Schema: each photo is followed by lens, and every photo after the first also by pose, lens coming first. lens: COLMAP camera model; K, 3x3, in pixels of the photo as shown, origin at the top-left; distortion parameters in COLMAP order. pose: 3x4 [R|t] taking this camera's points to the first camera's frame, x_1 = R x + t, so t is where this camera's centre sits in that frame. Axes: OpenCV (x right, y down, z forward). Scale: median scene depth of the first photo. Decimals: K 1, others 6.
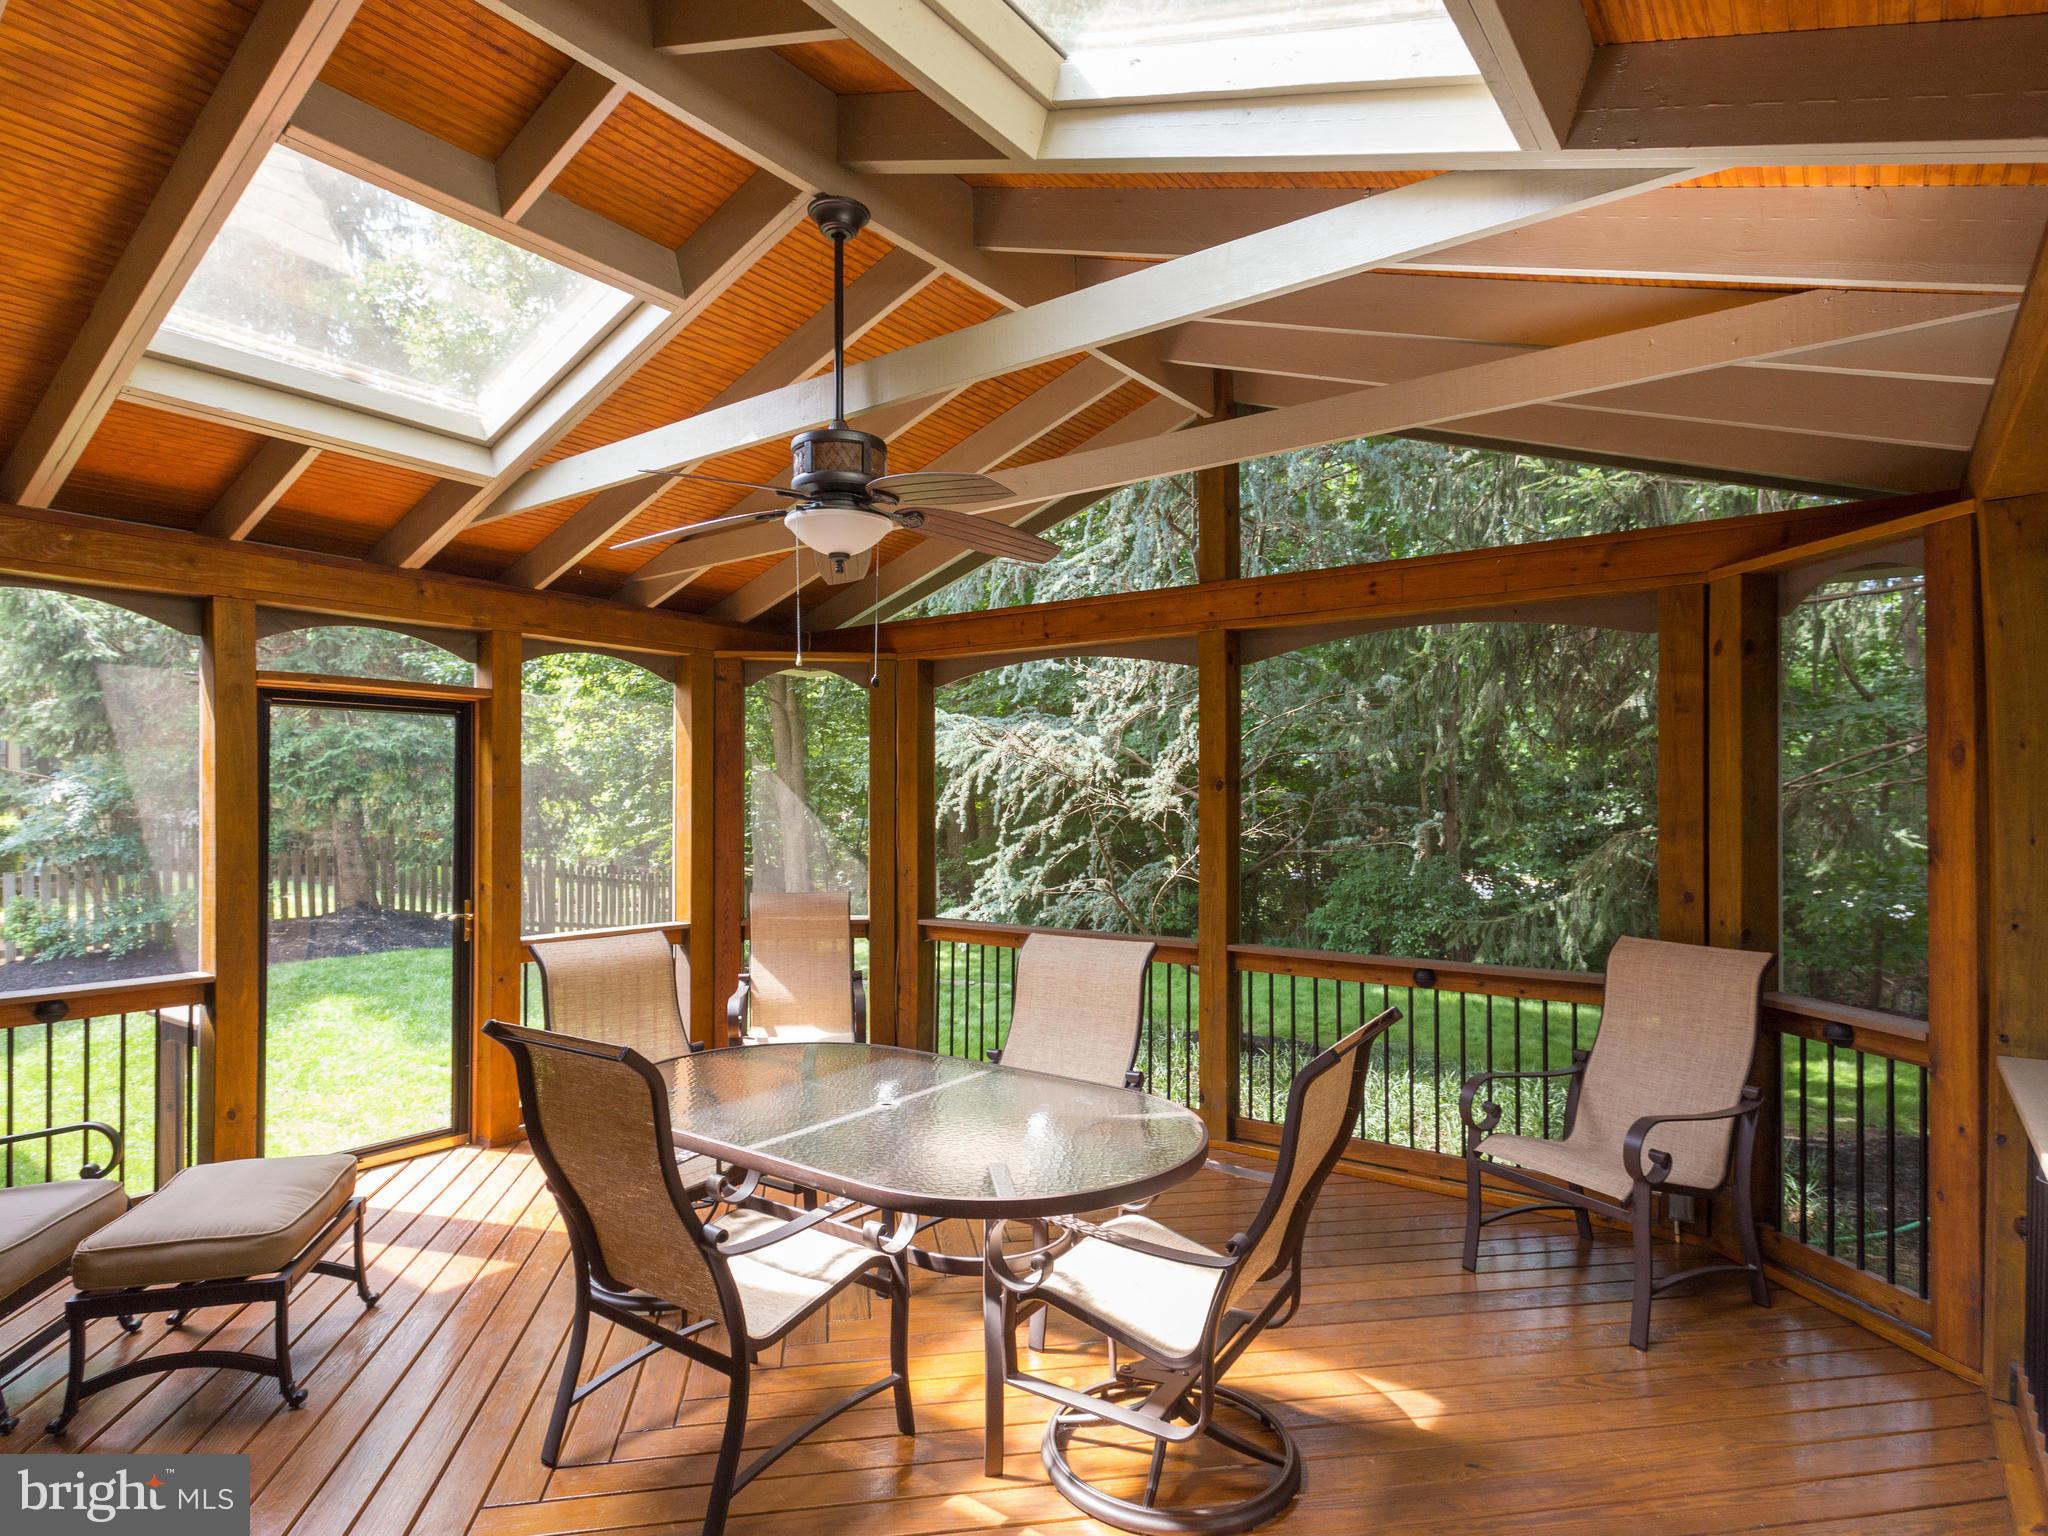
lens RADIAL K [[1105.0, 0, 1035.9], [0, 1105.0, 762.1], [0, 0, 1]] dist [0.001881, 0.000430]
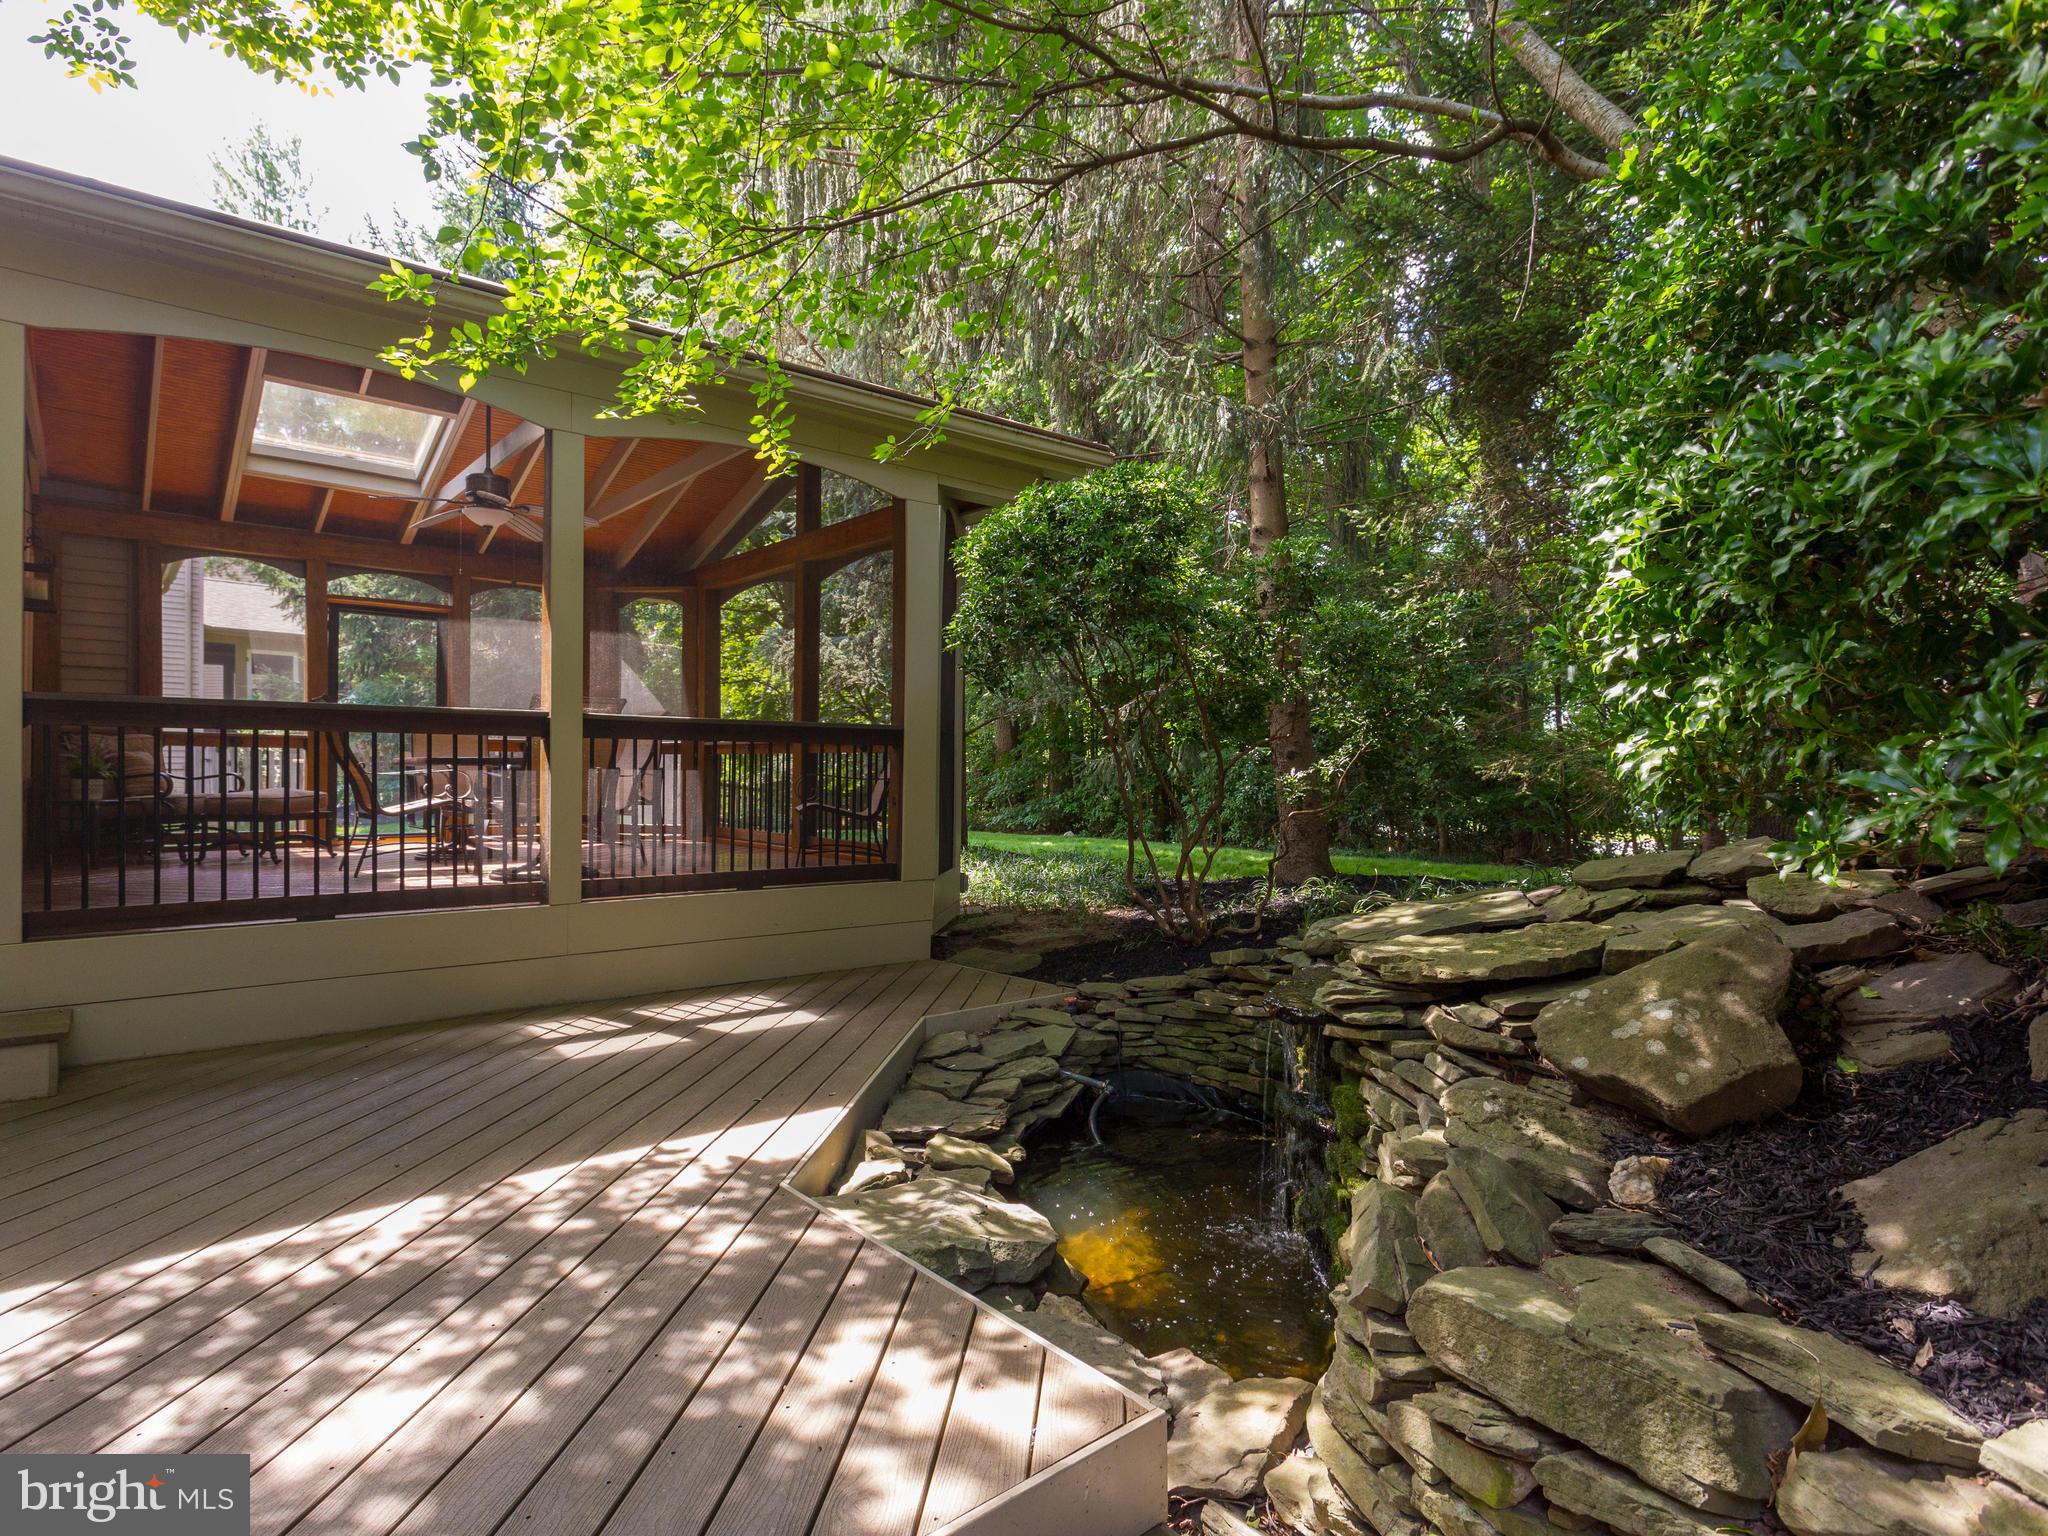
lens RADIAL K [[1105.0, 0, 1035.9], [0, 1105.0, 762.1], [0, 0, 1]] dist [0.001881, 0.000430]
pose [[0.976889, 0.006089, -0.213659, 1.120817], [-0.004654, 0.999963, 0.007221, 0.222999], [0.213695, -0.006059, 0.976882, -0.798316]]
